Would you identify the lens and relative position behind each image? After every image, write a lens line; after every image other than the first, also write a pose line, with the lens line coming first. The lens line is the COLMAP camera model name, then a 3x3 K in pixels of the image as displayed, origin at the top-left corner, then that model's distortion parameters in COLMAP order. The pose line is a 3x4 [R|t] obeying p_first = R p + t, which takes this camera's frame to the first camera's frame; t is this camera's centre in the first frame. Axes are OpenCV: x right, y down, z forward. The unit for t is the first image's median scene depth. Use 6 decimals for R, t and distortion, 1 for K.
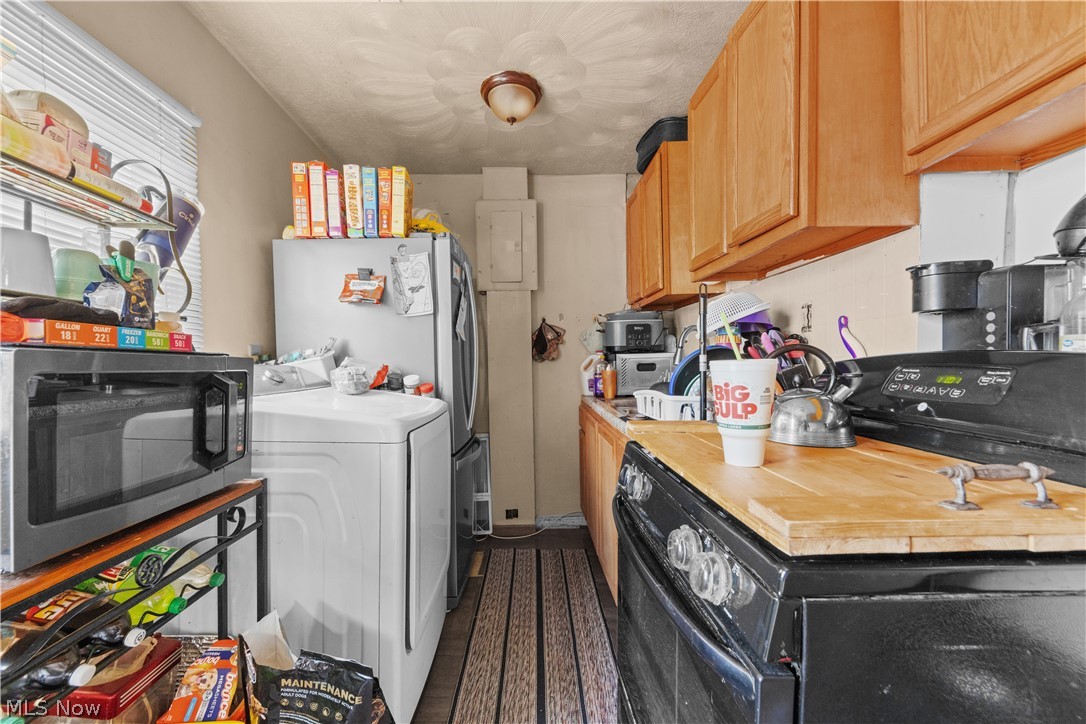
lens RADIAL K [[448.0, 0, 511.0], [0, 448.0, 373.2], [0, 0, 1]] dist [0.003956, -0.002926]
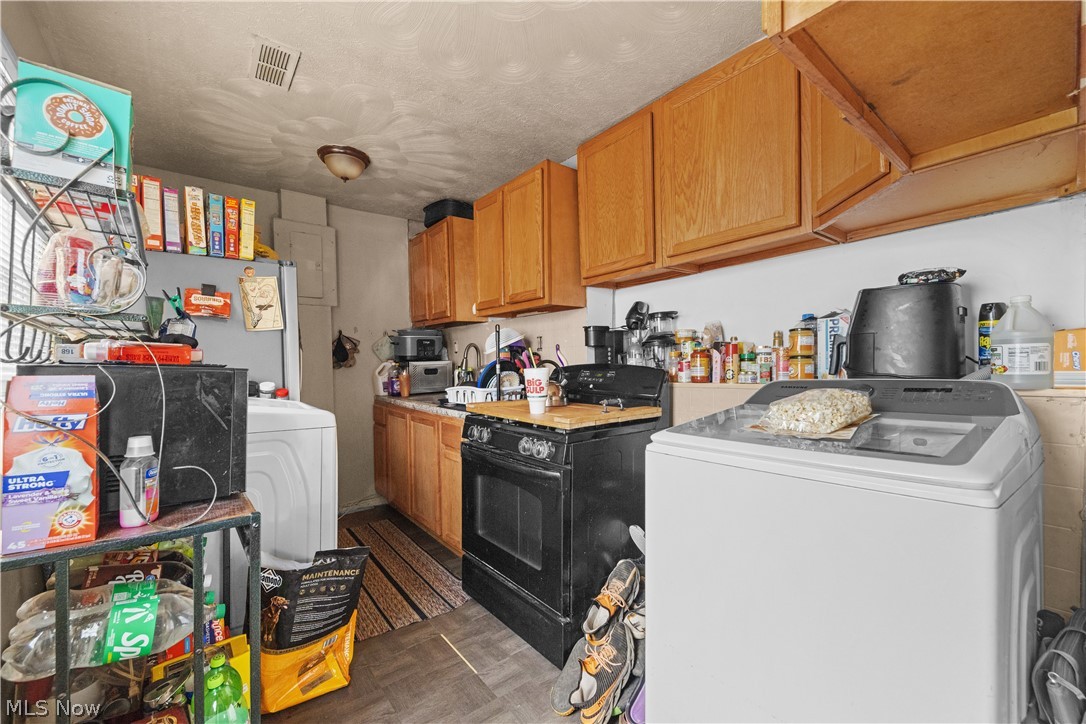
lens RADIAL K [[448.0, 0, 550.4], [0, 448.0, 372.1], [0, 0, 1]] dist [0.003956, -0.002926]
pose [[0.770983, -0.016912, 0.636631, -0.389087], [0.023279, 0.999728, -0.001634, -0.002406], [-0.636430, 0.016080, 0.771167, -0.359422]]
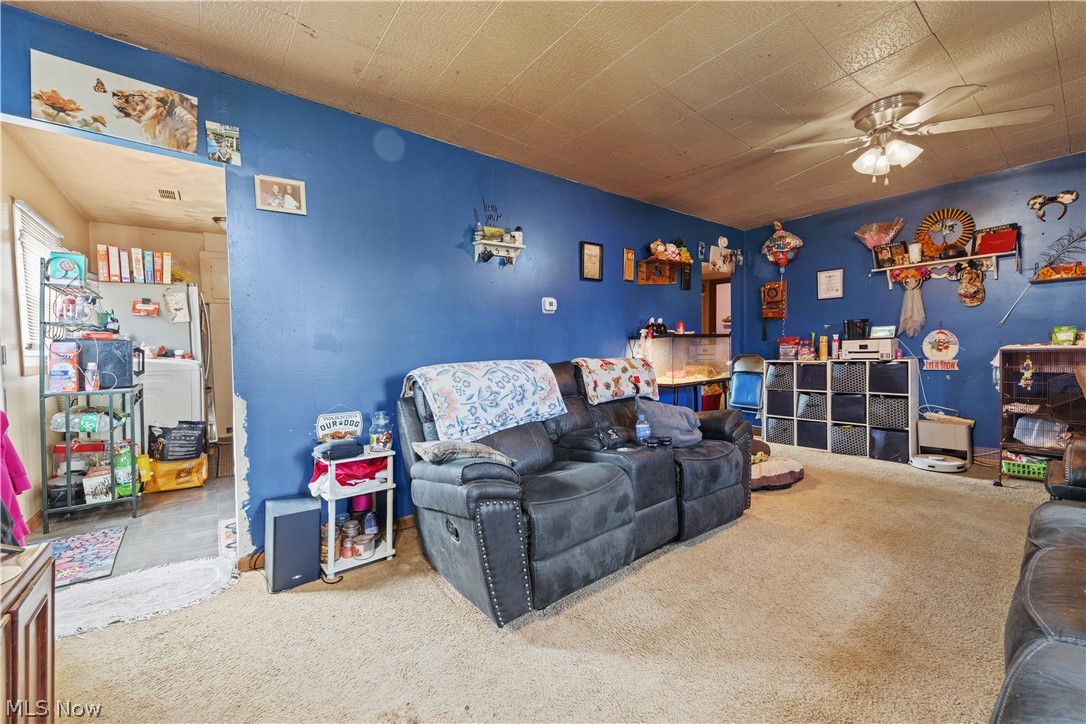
lens RADIAL K [[432.9, 0, 538.0], [0, 432.9, 361.0], [0, 0, 1]] dist [-0.002366, -0.001453]
pose [[0.781080, -0.032415, 0.623589, -0.167749], [0.023820, 0.999472, 0.022117, 0.052205], [-0.623976, -0.002421, 0.781439, -1.692088]]
